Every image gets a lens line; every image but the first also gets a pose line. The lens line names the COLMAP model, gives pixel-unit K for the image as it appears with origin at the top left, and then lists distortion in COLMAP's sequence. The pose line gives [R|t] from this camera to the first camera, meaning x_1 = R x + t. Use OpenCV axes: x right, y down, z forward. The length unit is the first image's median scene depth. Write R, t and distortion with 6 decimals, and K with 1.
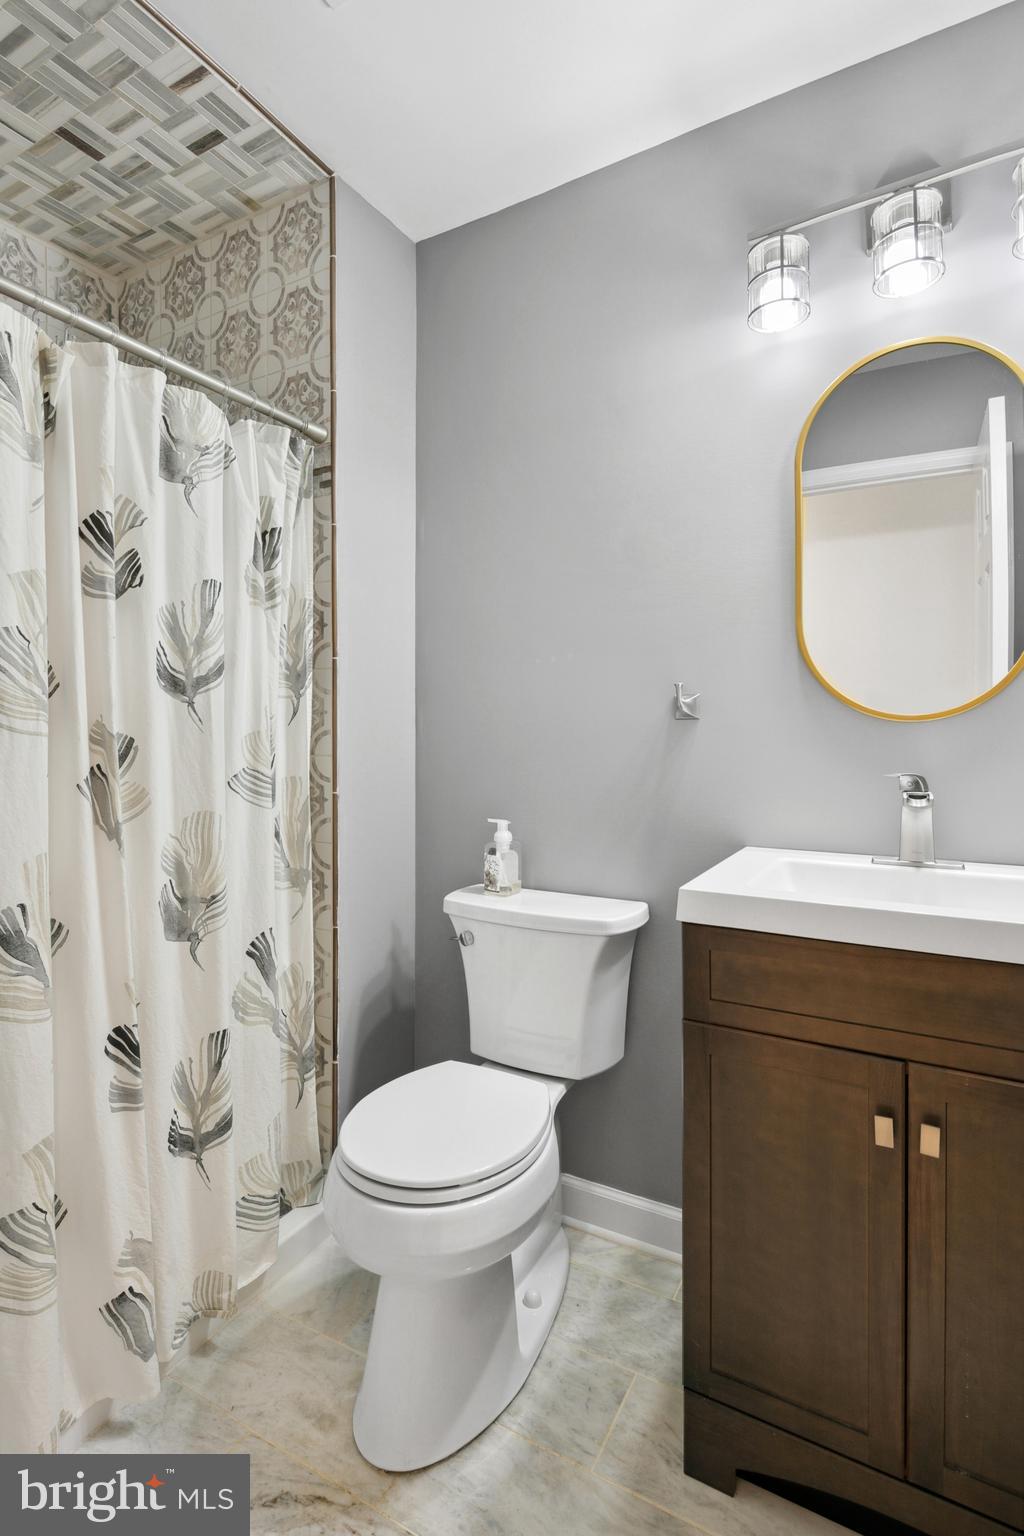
lens RADIAL K [[759.1, 0, 513.7], [0, 759.1, 732.3], [0, 0, 1]] dist [0.001501, -0.001533]
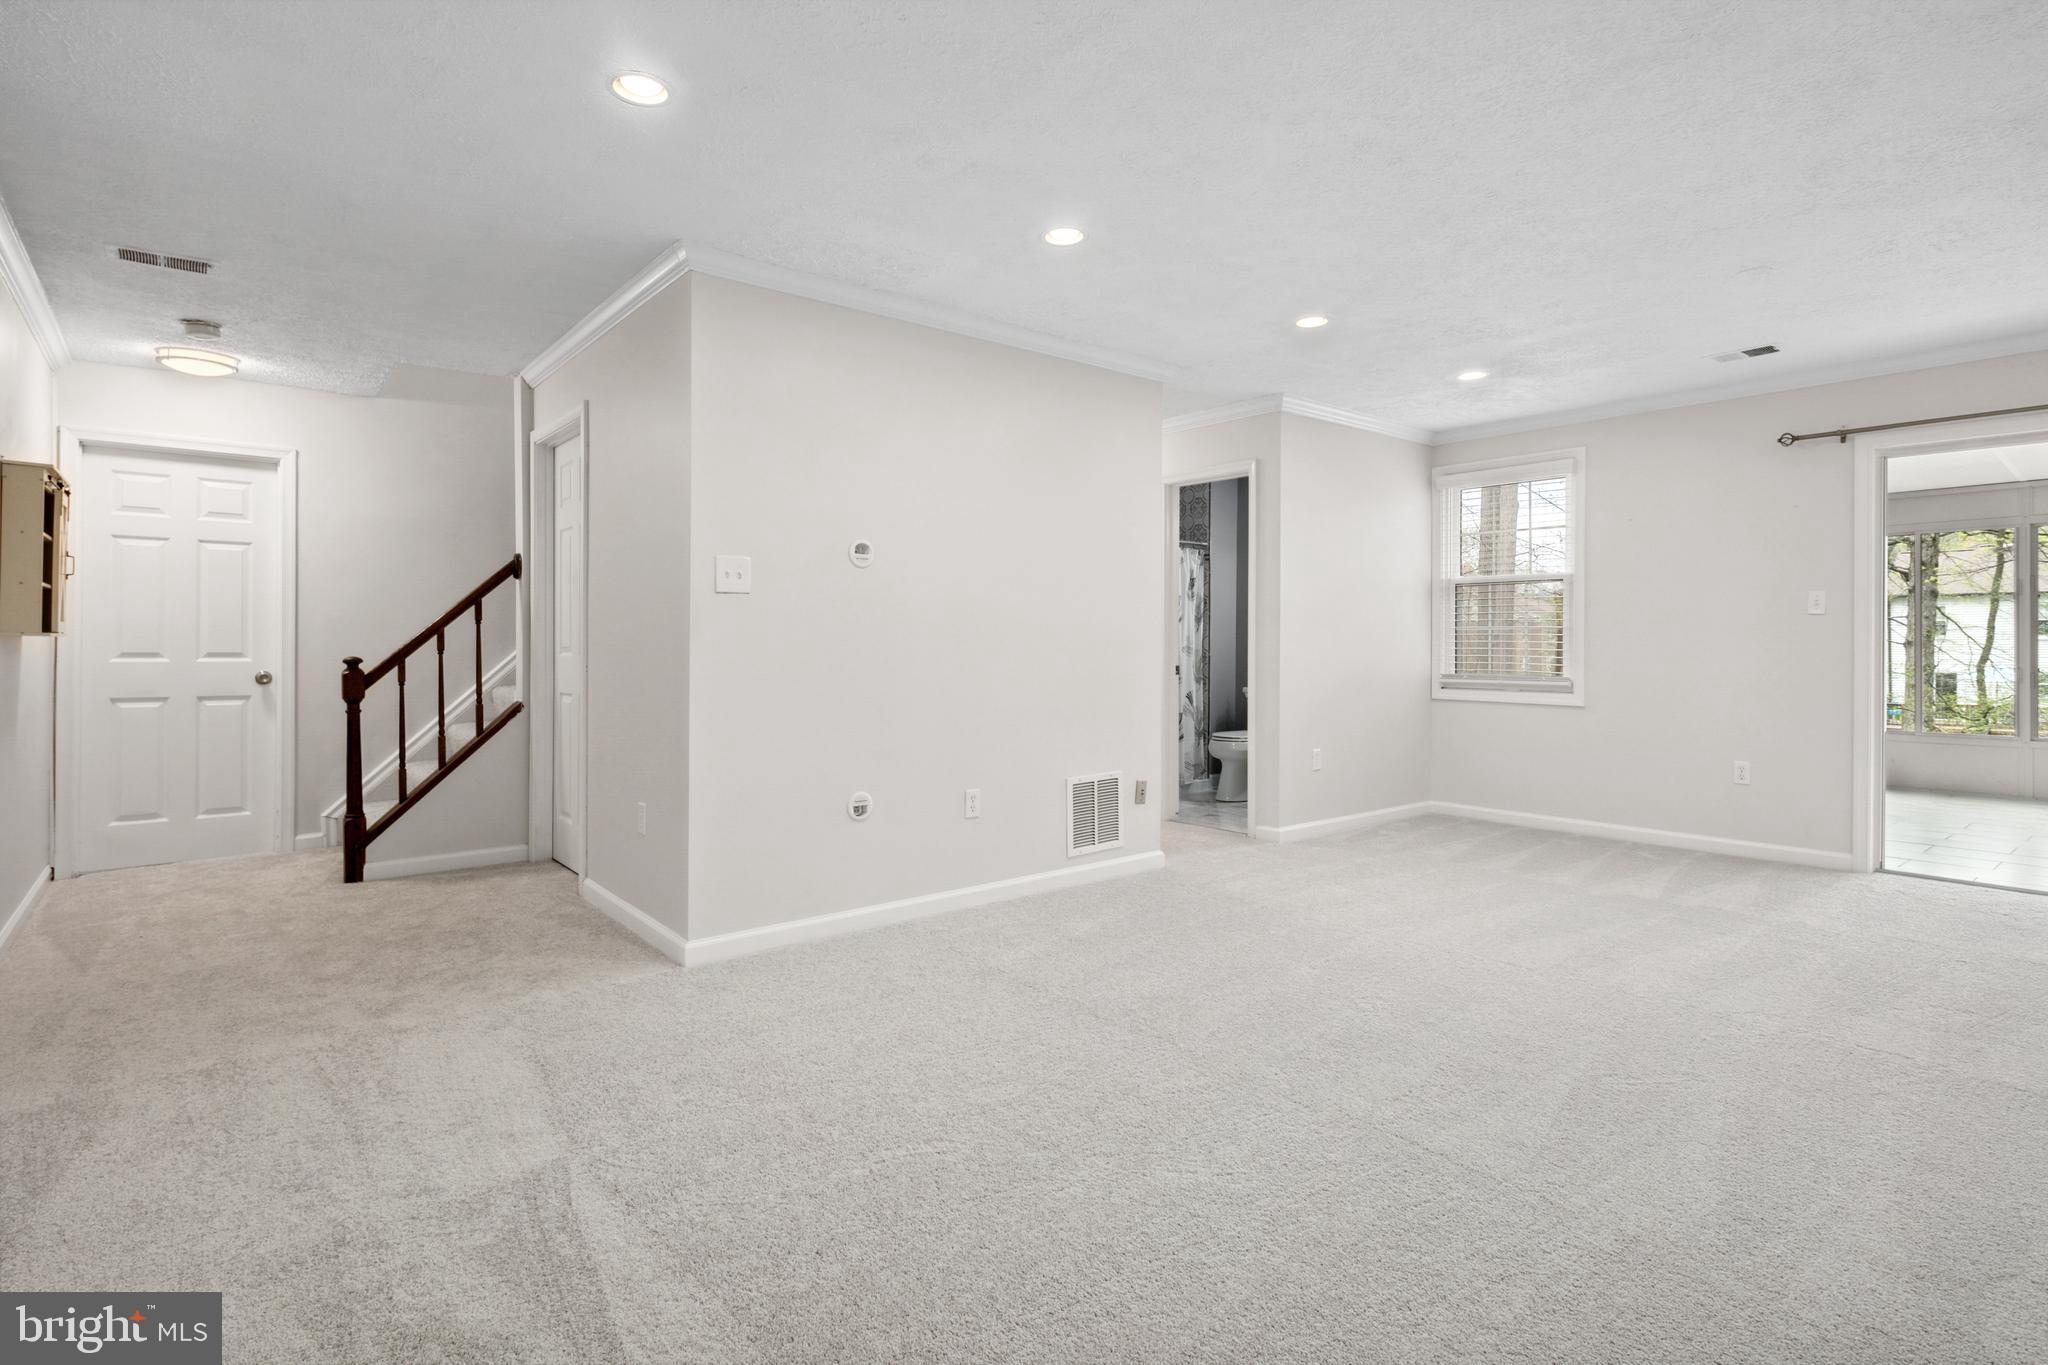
lens RADIAL K [[996.1, 0, 1023.9], [0, 996.1, 644.9], [0, 0, 1]] dist [0.000878, 0.000041]
pose [[0.929090, 0.008113, -0.369764, 0.613338], [-0.009162, 0.999957, -0.001083, 0.050874], [0.369740, 0.004394, 0.929125, -3.312074]]
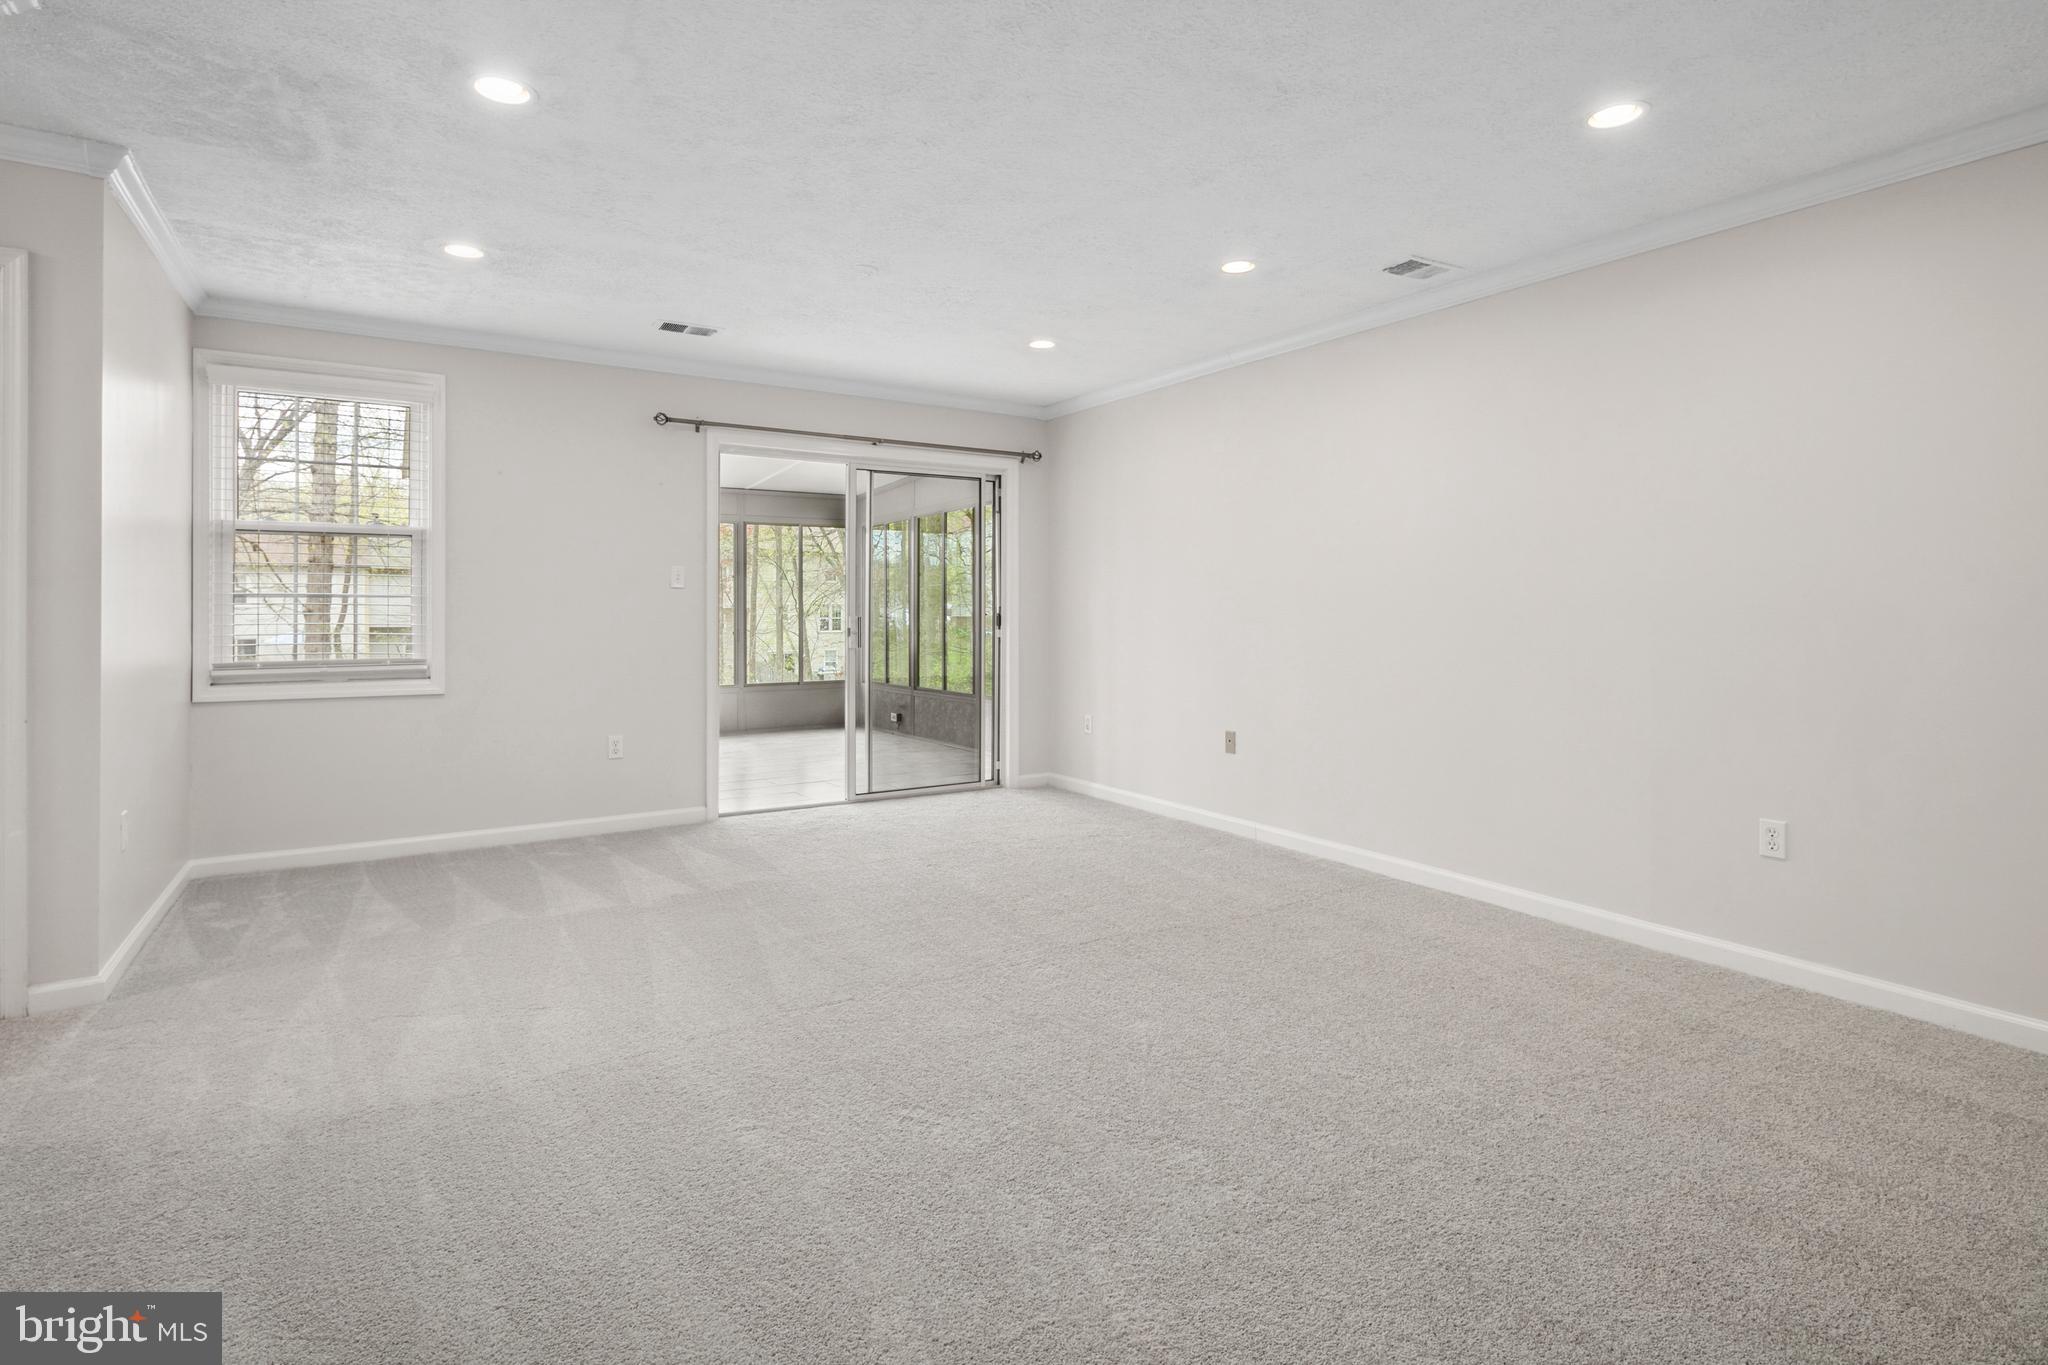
lens RADIAL K [[1005.6, 0, 1026.3], [0, 1005.6, 606.0], [0, 0, 1]] dist [-0.001348, -0.001148]
pose [[0.482776, 0.009223, 0.875695, -0.509393], [0.002864, 0.999923, -0.012111, 0.034291], [-0.875739, 0.008355, 0.482712, -2.231371]]
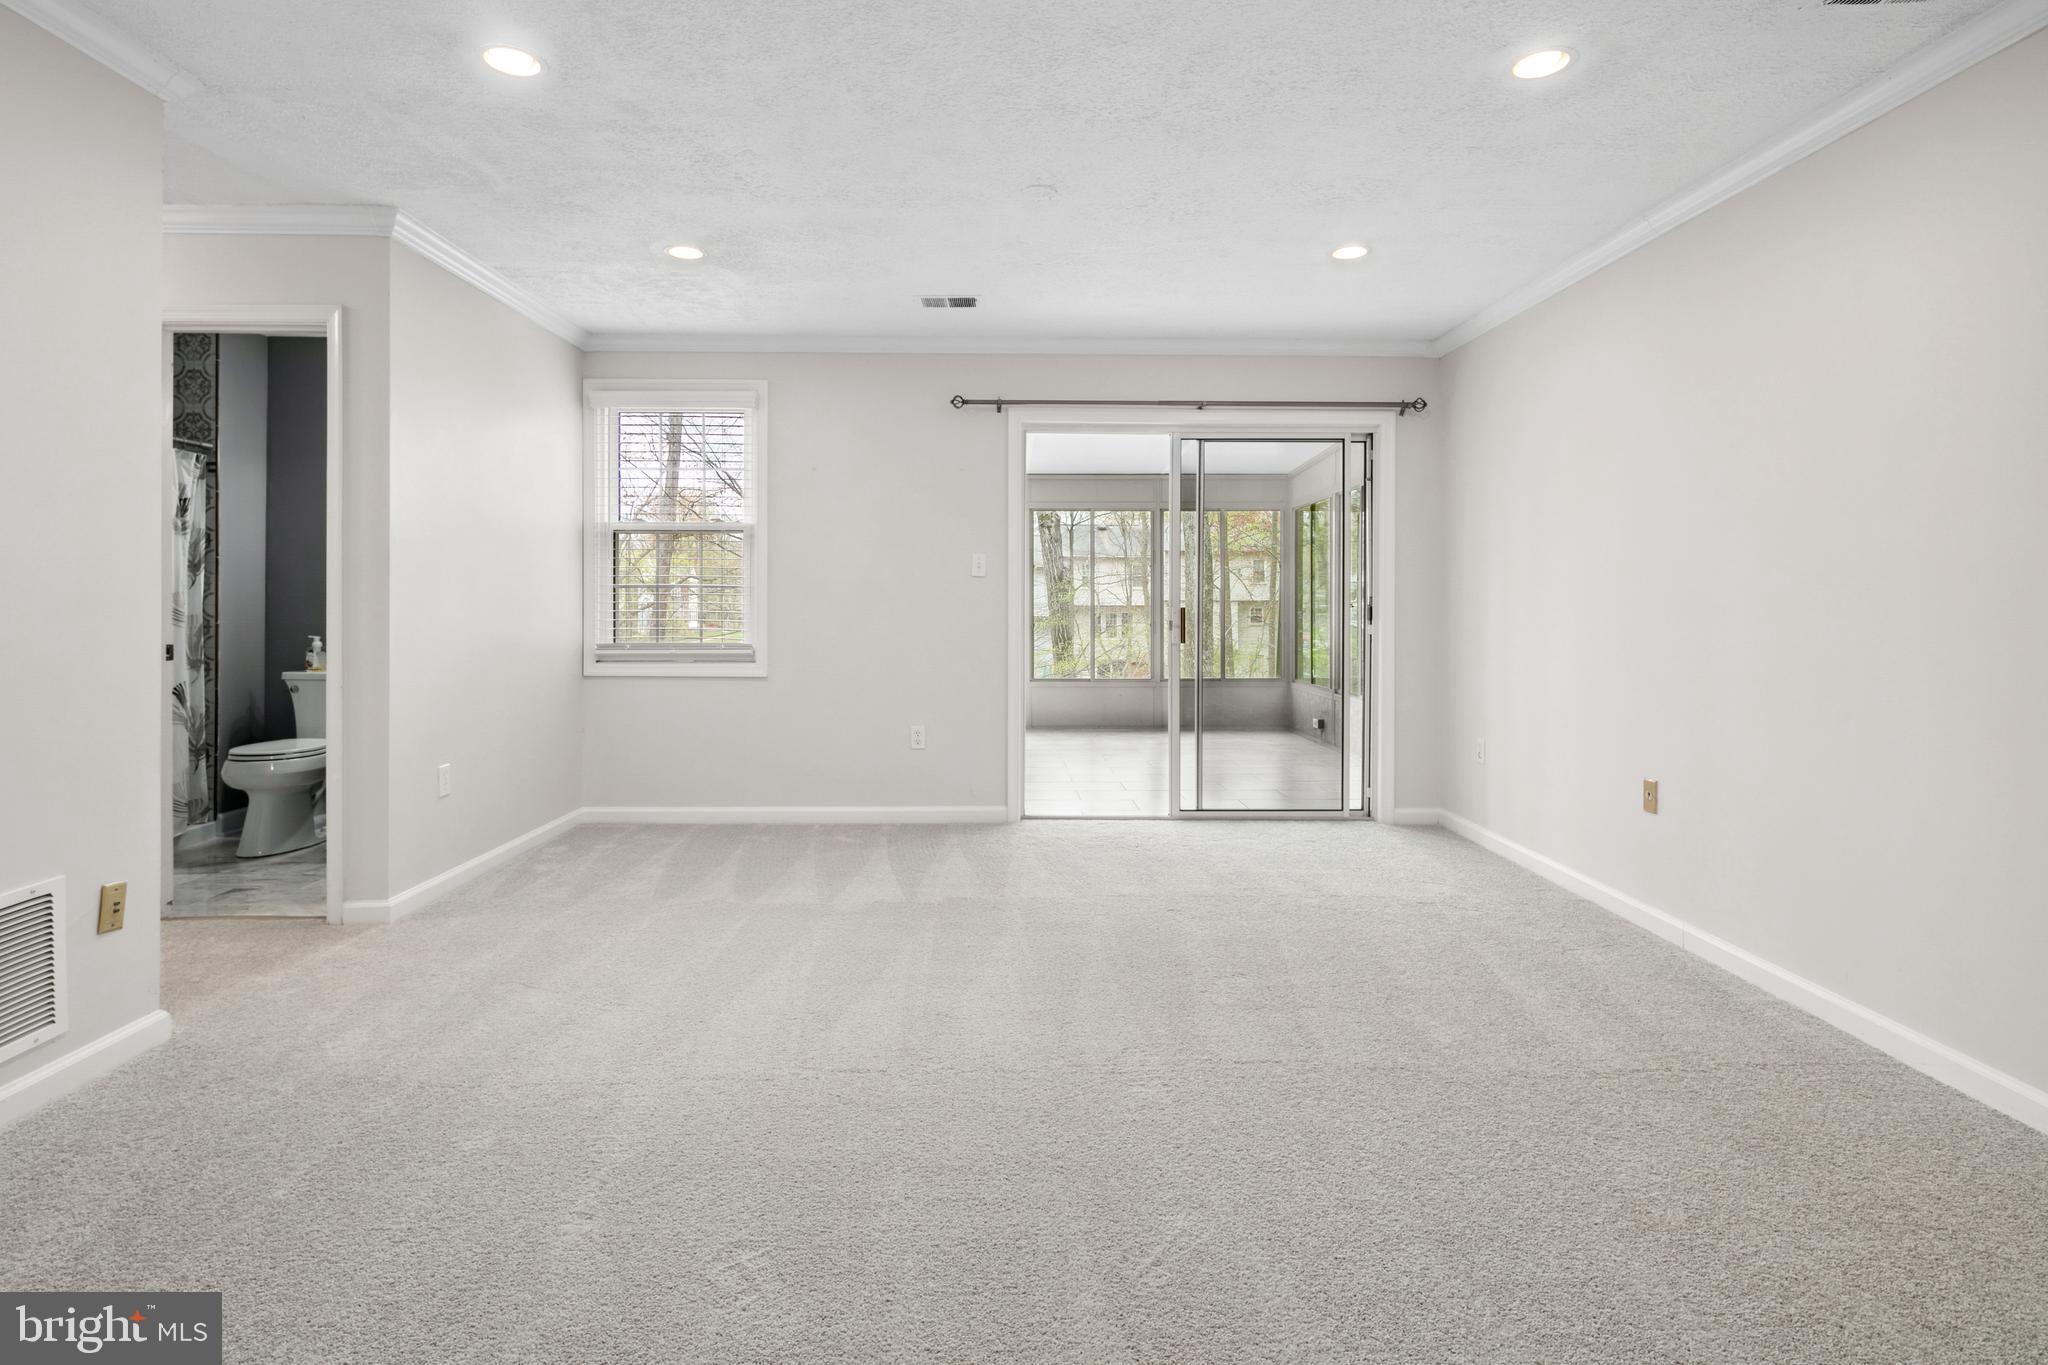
lens RADIAL K [[1012.1, 0, 1011.7], [0, 1012.1, 607.3], [0, 0, 1]] dist [0.001501, -0.001533]
pose [[0.870760, 0.005219, 0.491681, 0.289787], [-0.004168, 0.999986, -0.003233, 0.038040], [-0.491691, 0.000766, 0.870769, -2.453528]]
